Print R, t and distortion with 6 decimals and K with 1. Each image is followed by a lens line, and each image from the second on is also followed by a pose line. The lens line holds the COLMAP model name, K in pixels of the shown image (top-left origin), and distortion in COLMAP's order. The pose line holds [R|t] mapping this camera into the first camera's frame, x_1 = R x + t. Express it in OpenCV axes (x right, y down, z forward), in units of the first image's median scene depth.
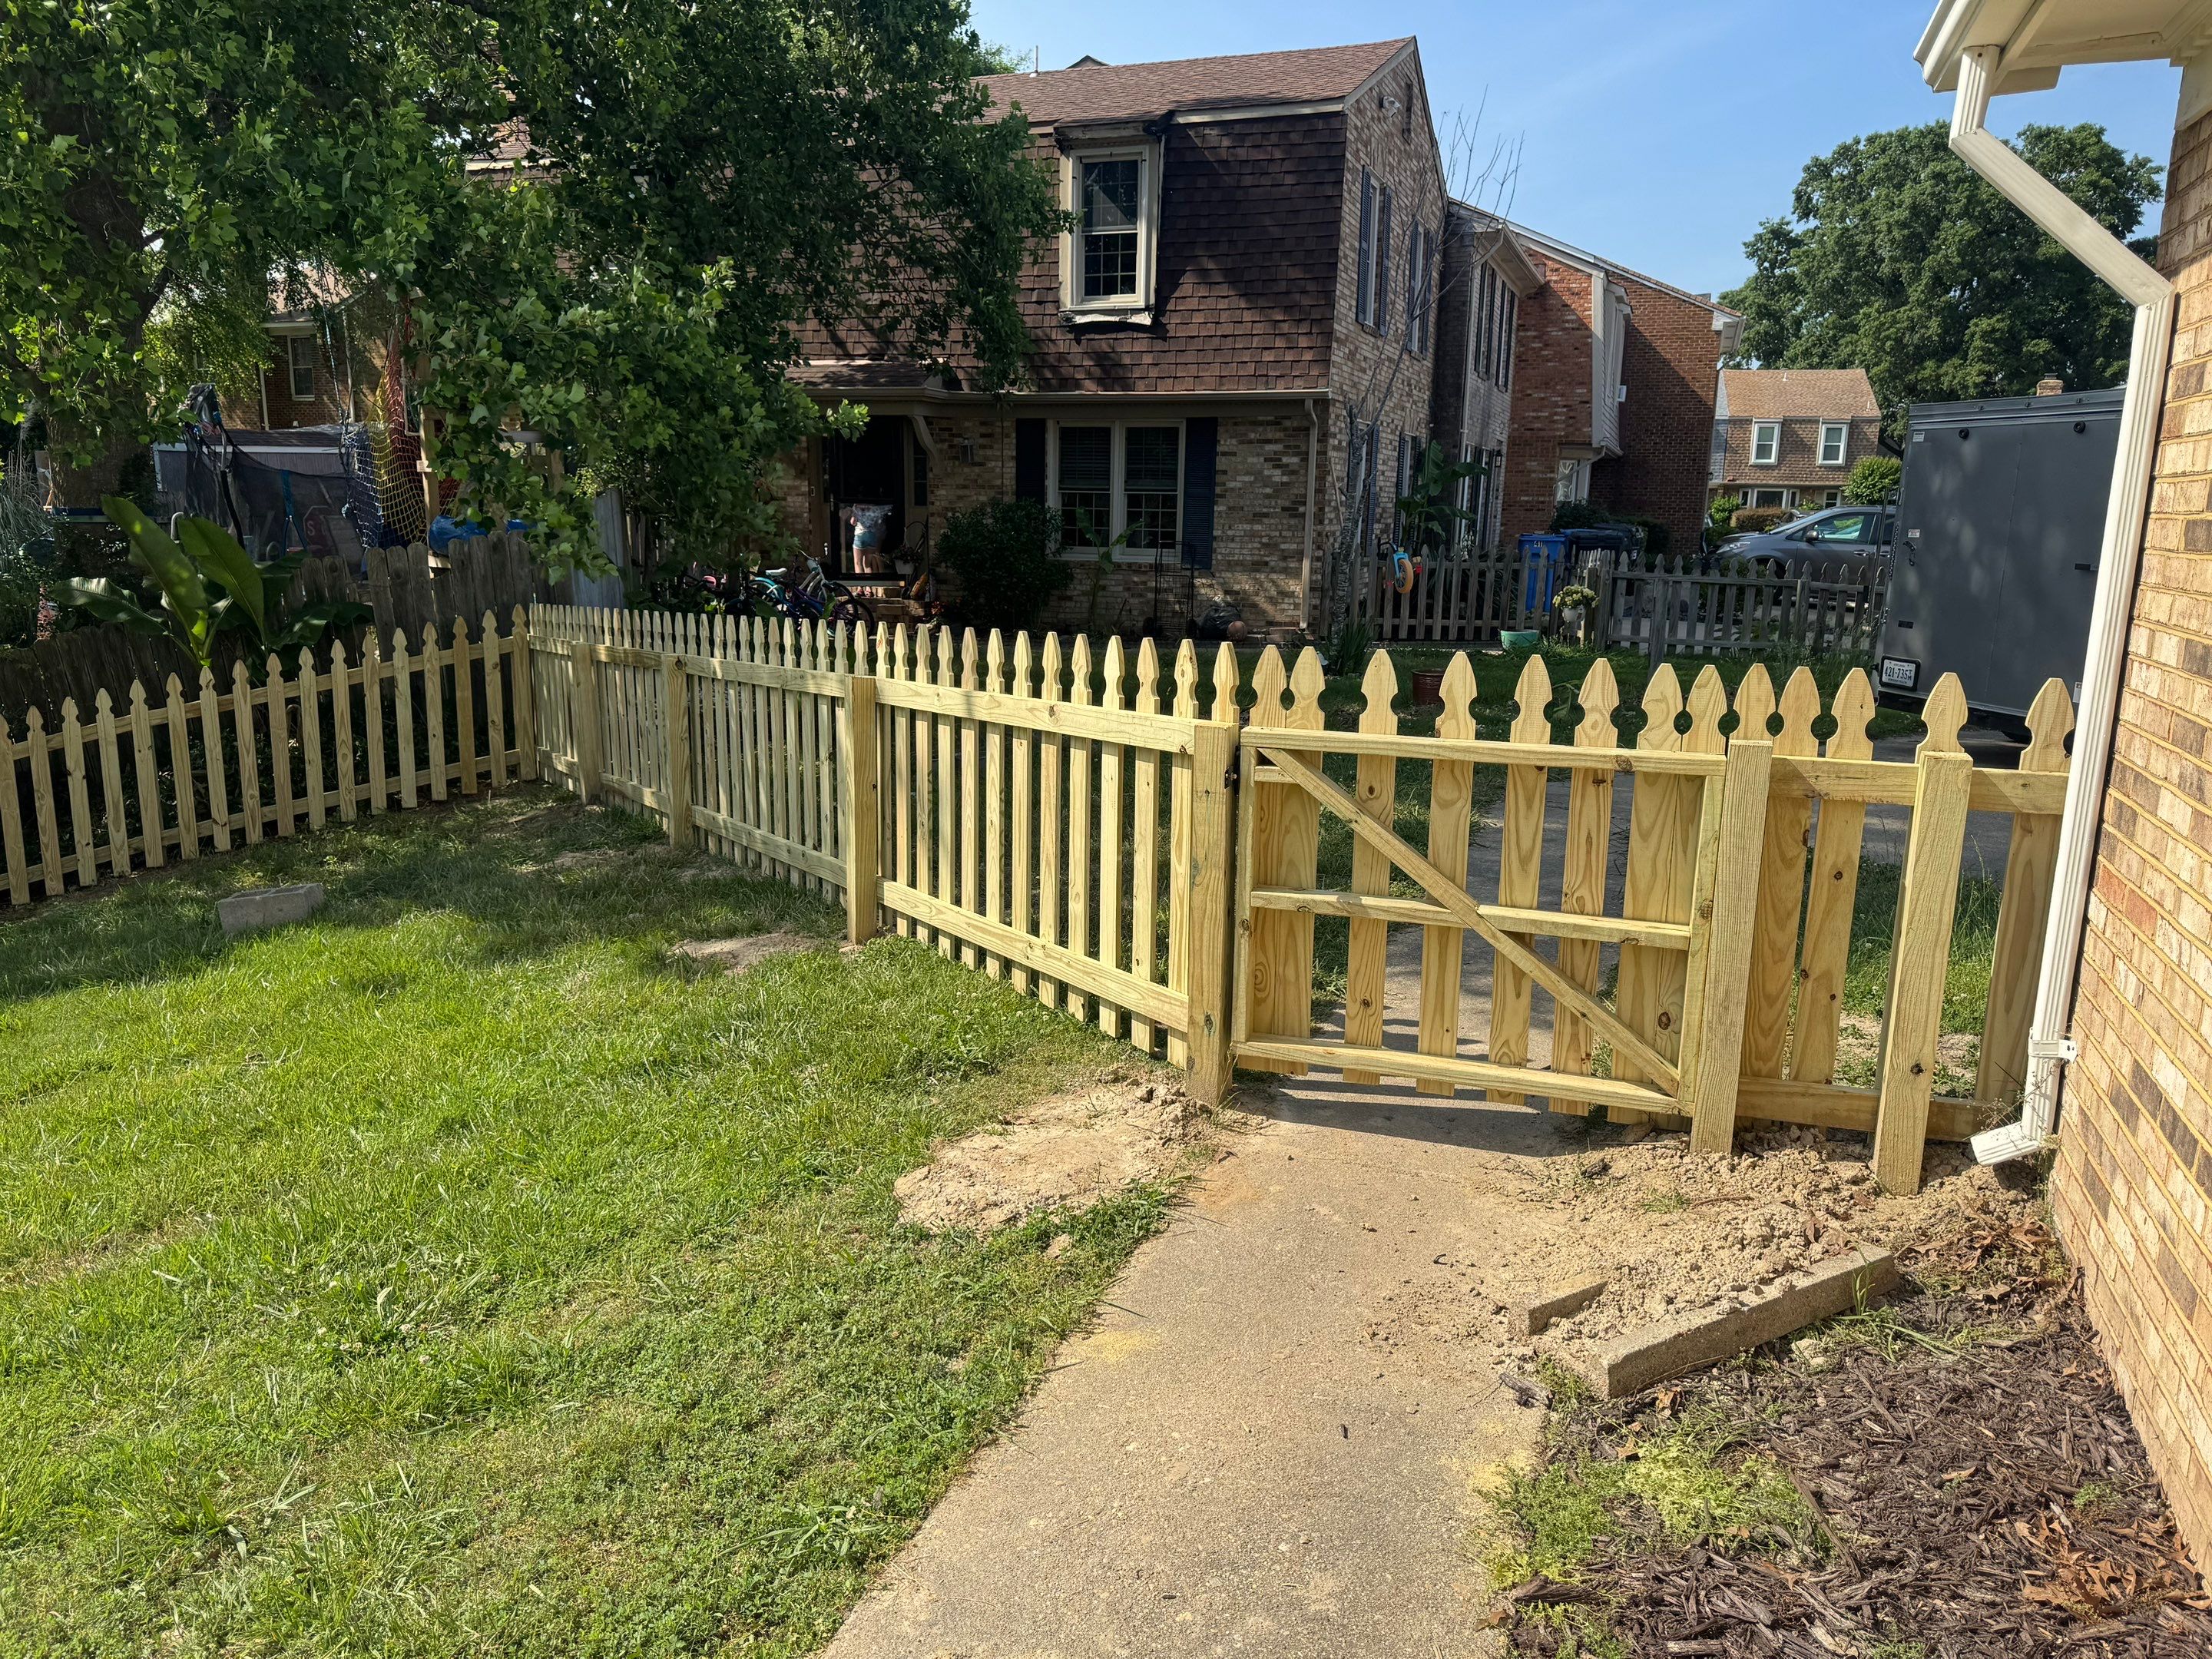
lens RADIAL K [[1566.7, 0, 1102.6], [0, 1566.7, 829.4], [0, 0, 1]] dist [-0.001277, 0.007218]
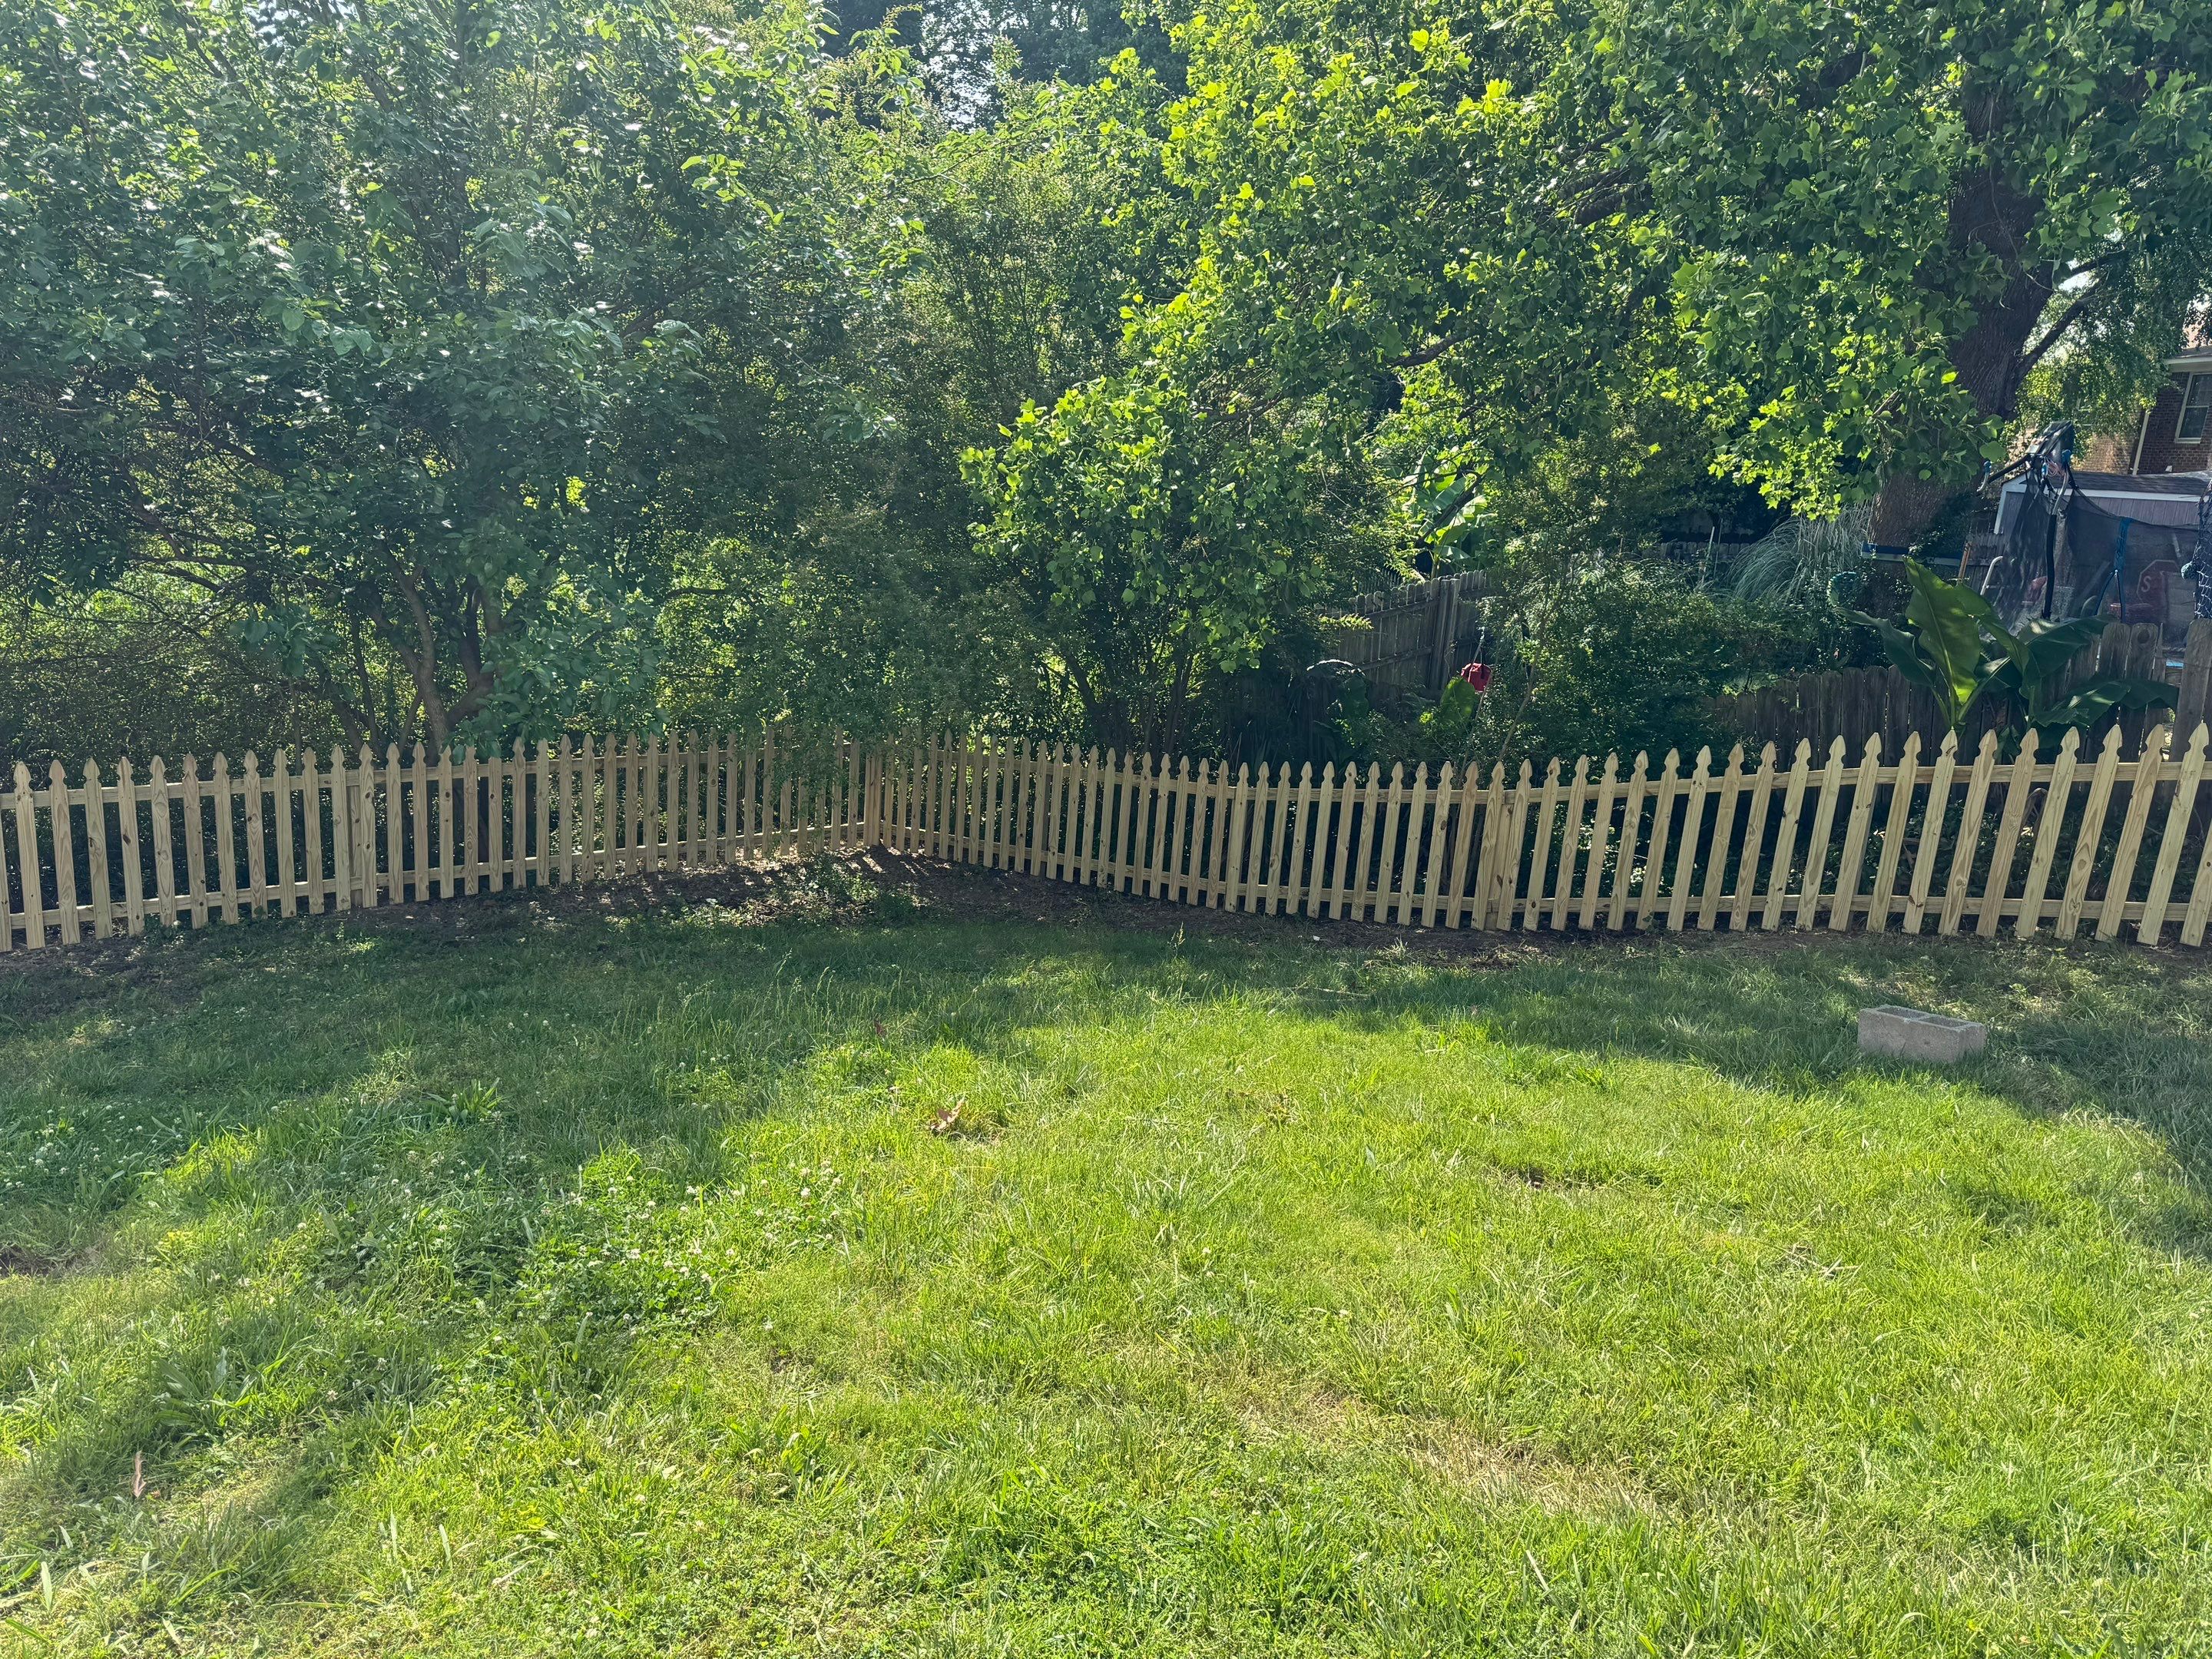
lens RADIAL K [[1566.7, 0, 1099.3], [0, 1566.7, 832.8], [0, 0, 1]] dist [-0.001277, 0.007218]
pose [[0.495930, 0.223759, -0.839038, -0.051042], [-0.243721, 0.963260, 0.112831, -0.029633], [0.833459, 0.148535, 0.532244, 0.126635]]
